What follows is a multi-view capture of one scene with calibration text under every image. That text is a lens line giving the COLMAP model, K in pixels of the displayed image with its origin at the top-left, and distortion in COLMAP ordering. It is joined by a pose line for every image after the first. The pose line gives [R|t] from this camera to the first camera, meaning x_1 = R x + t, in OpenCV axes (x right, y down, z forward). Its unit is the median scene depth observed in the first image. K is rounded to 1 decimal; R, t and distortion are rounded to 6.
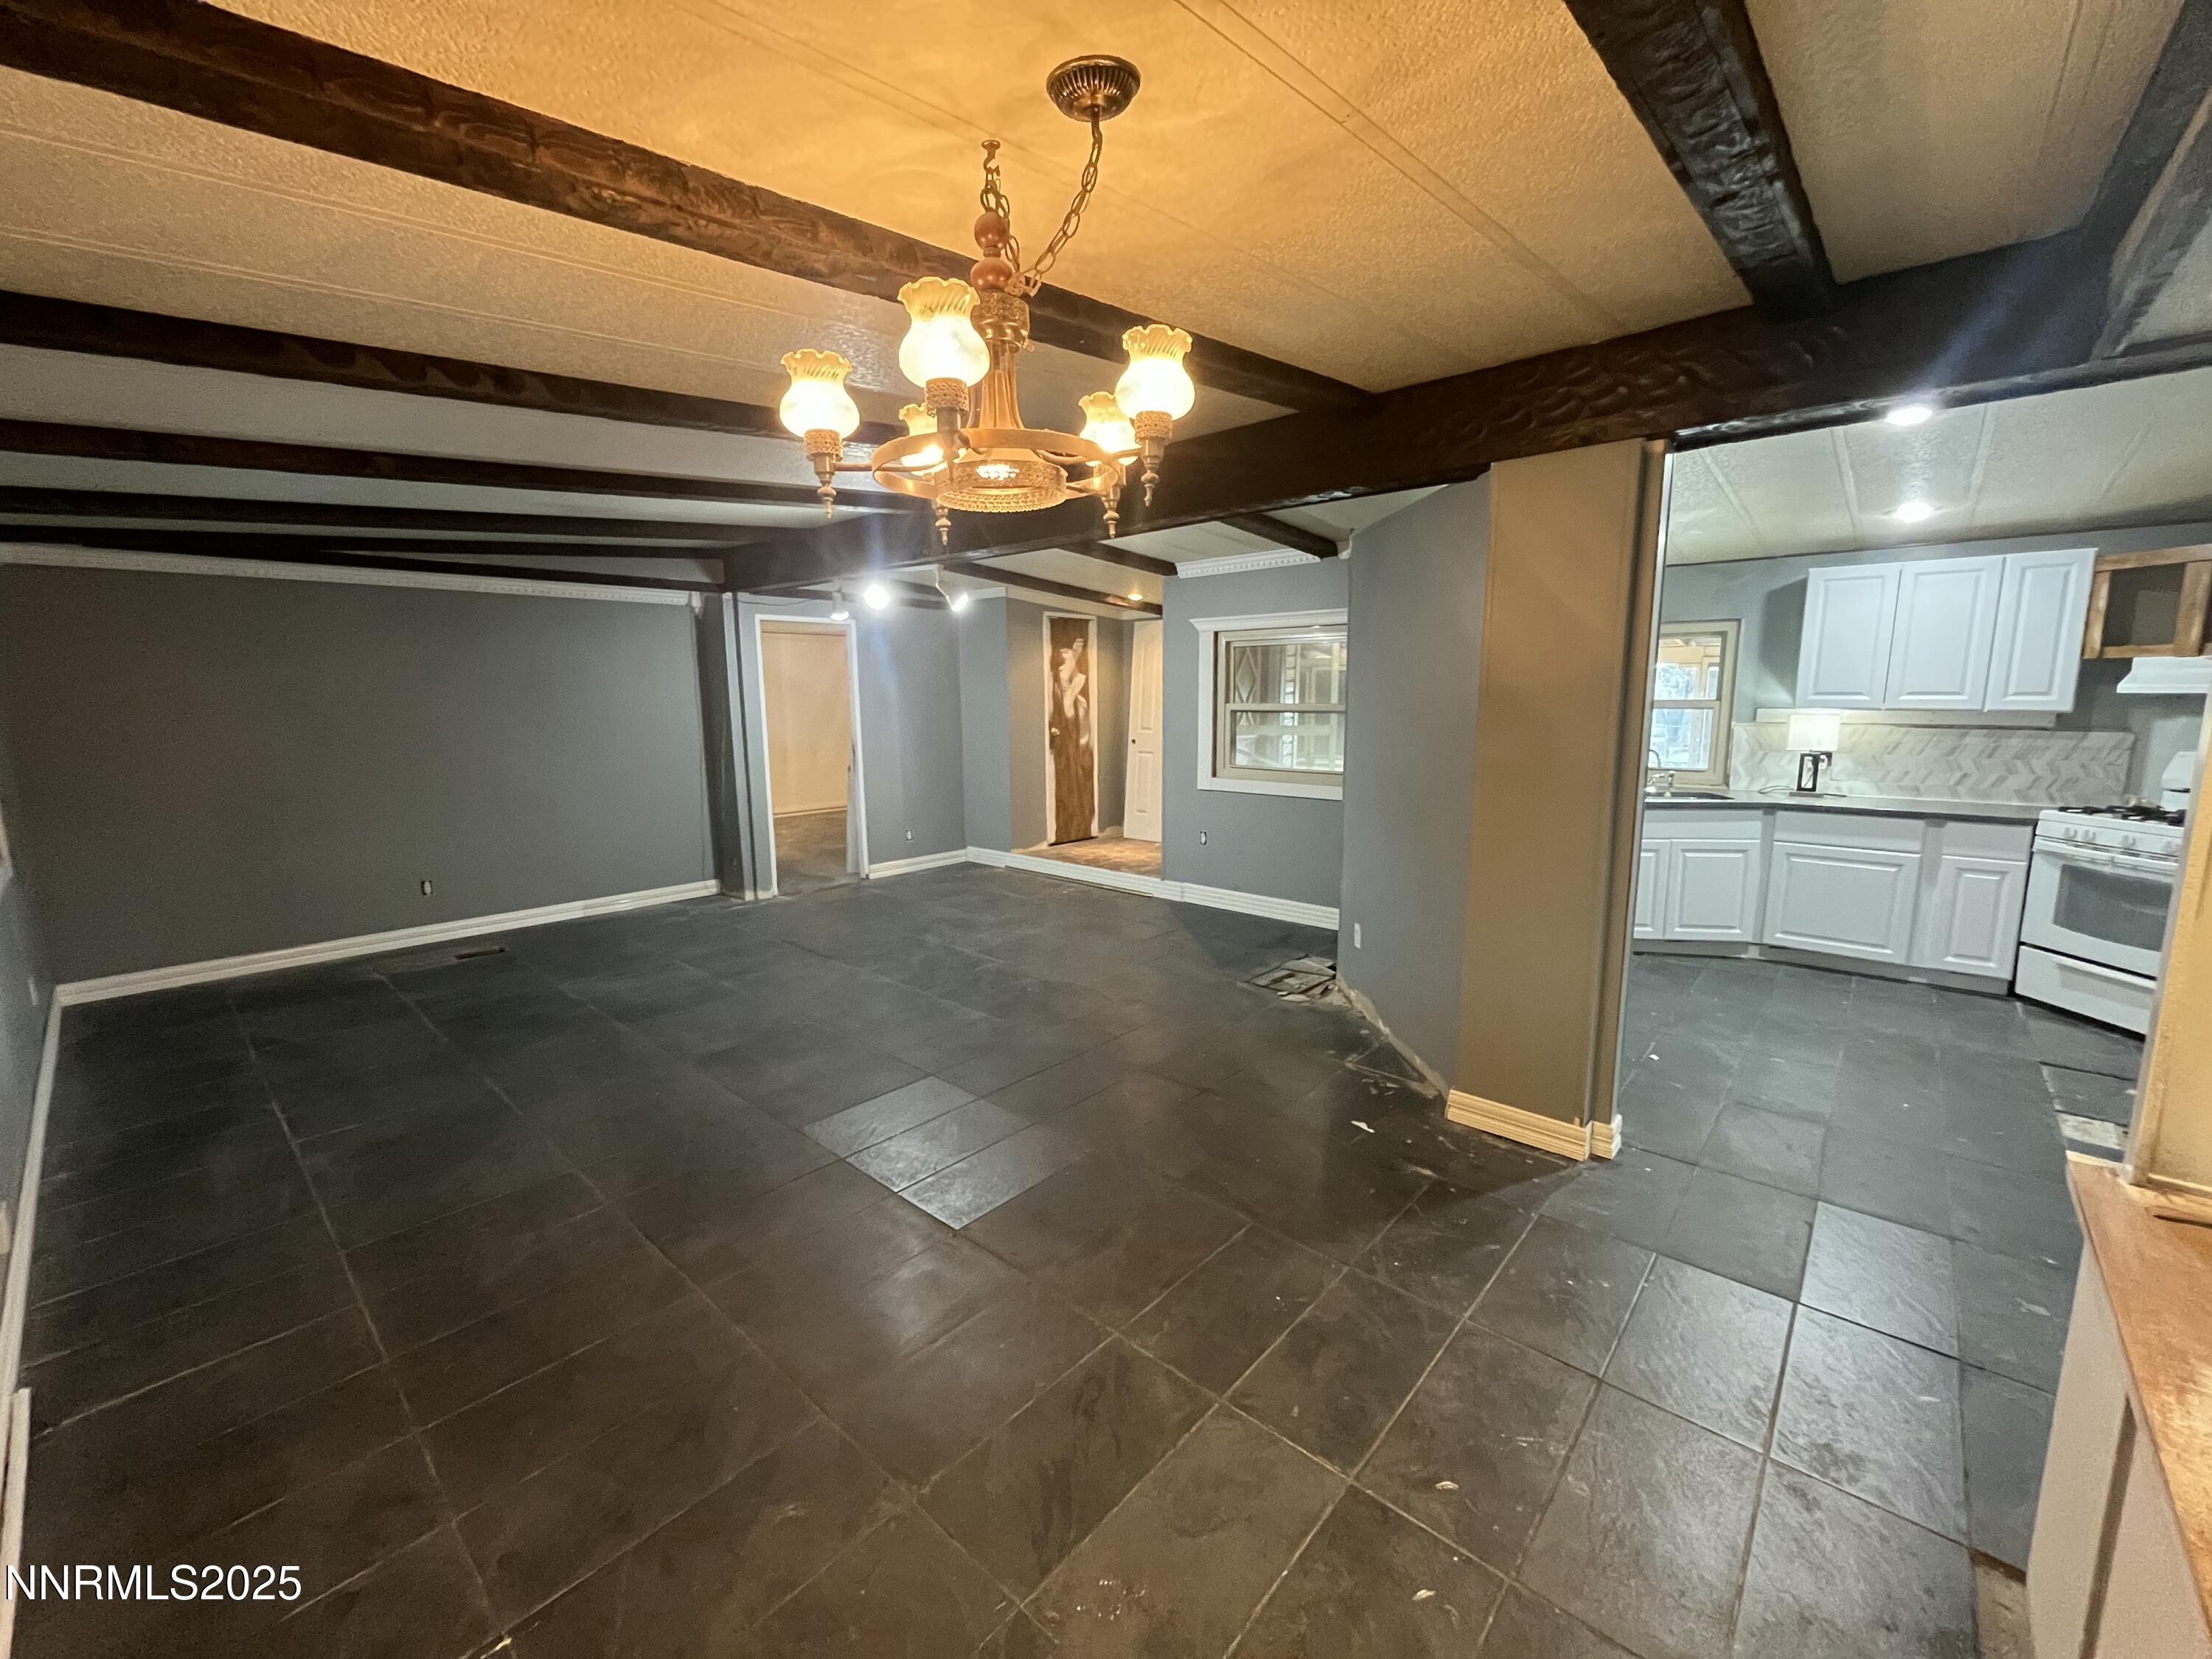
lens RADIAL K [[899.7, 0, 1099.8], [0, 899.7, 829.5], [0, 0, 1]] dist [-0.003168, -0.000355]
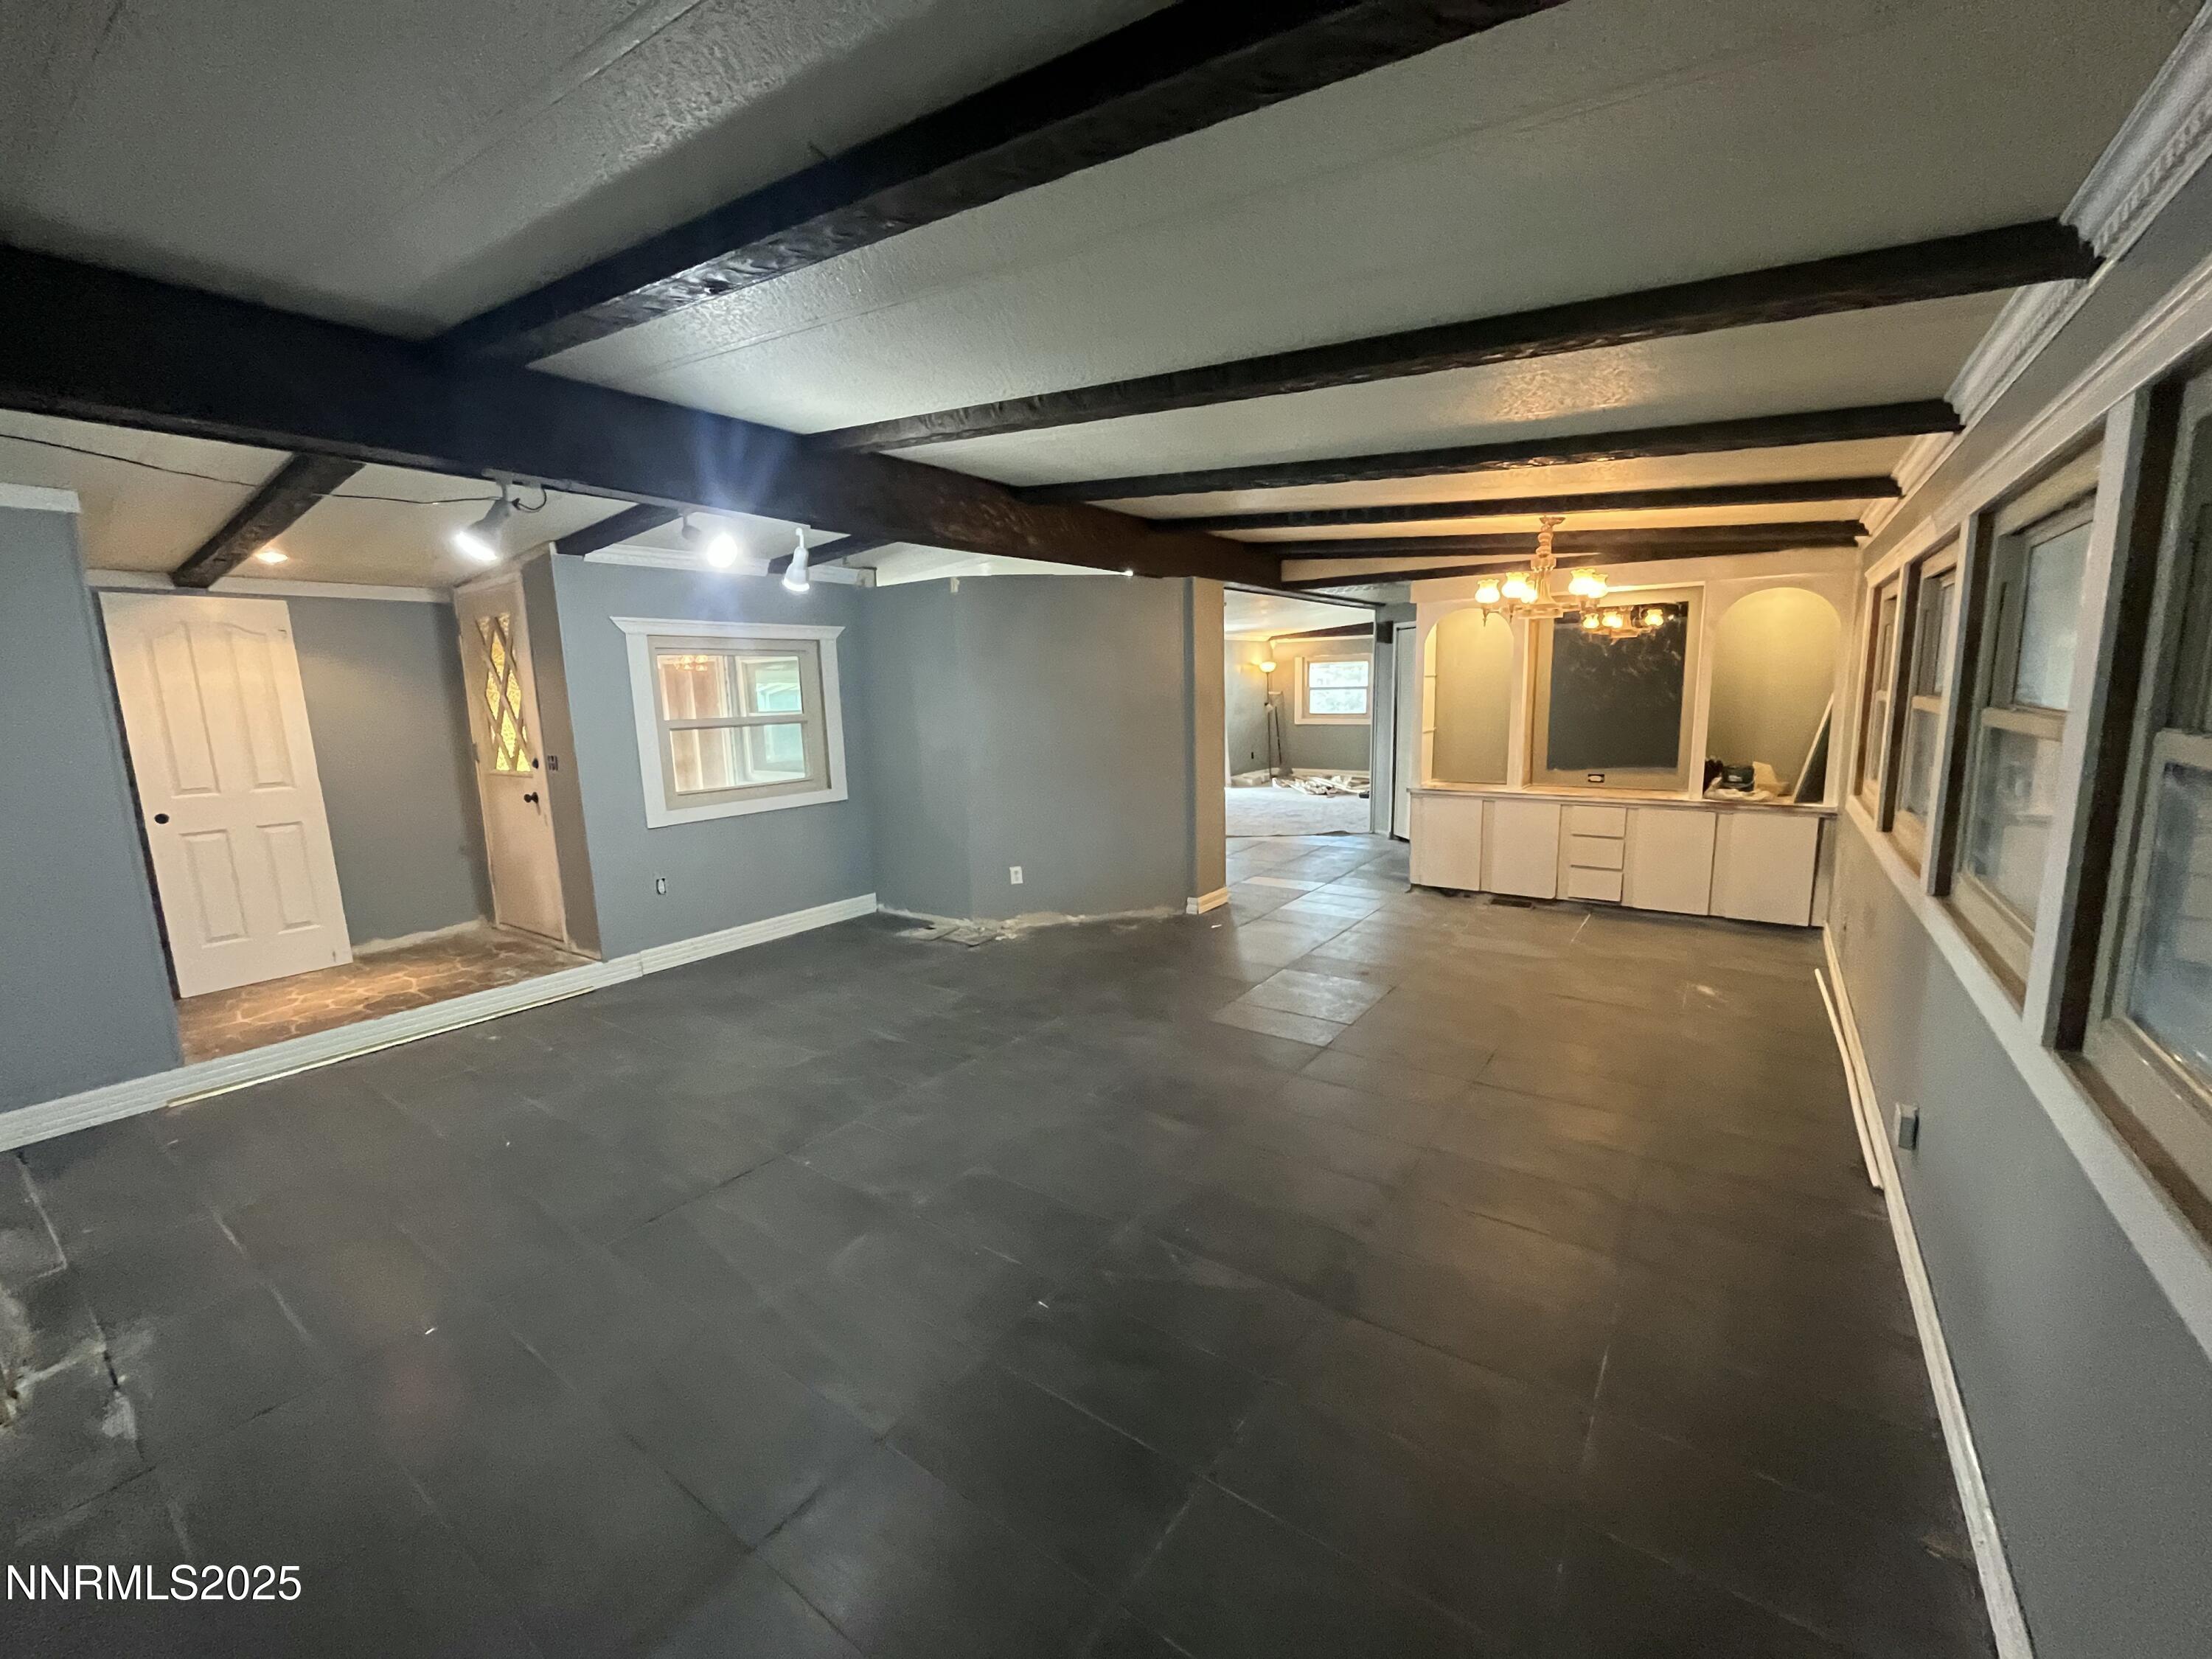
lens RADIAL K [[899.7, 0, 1099.8], [0, 899.7, 829.5], [0, 0, 1]] dist [-0.003168, -0.000355]
pose [[-0.107288, -0.144622, 0.983653, -0.940600], [0.184509, 0.969282, 0.162633, -0.130041], [-0.976957, 0.198942, -0.077308, 0.866091]]
